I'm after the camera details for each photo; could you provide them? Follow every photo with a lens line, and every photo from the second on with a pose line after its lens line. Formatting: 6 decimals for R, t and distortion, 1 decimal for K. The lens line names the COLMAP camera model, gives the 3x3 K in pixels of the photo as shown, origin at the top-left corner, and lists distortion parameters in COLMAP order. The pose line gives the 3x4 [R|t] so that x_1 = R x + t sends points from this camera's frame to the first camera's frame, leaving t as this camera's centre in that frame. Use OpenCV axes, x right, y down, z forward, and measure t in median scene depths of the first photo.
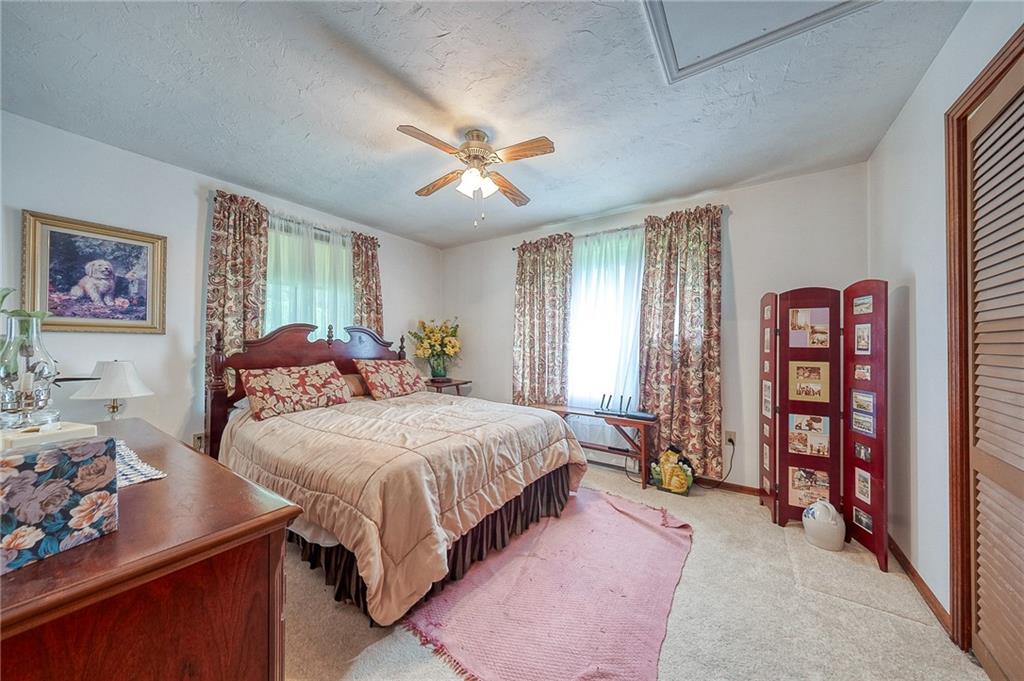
lens RADIAL K [[342.1, 0, 512.0], [0, 342.1, 343.2], [0, 0, 1]] dist [0.007452, -0.000230]
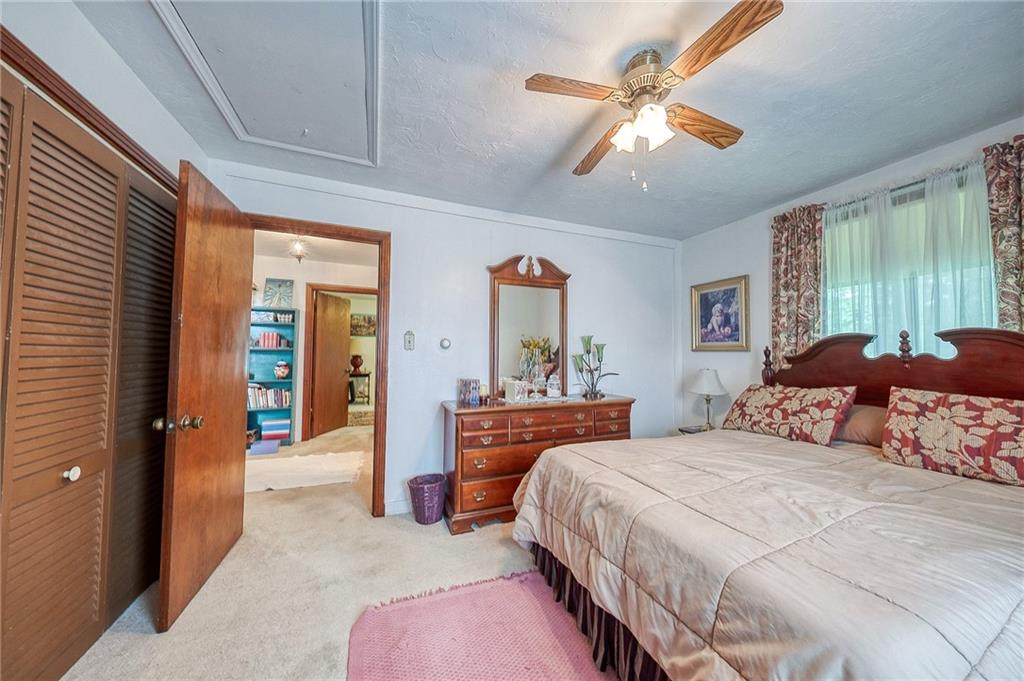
lens RADIAL K [[342.1, 0, 513.3], [0, 342.1, 338.6], [0, 0, 1]] dist [0.007452, -0.000230]
pose [[-0.548058, -0.054493, -0.834663, 0.502549], [-0.016390, 0.998384, -0.054420, 0.008113], [0.836280, -0.016145, -0.548066, 0.958316]]
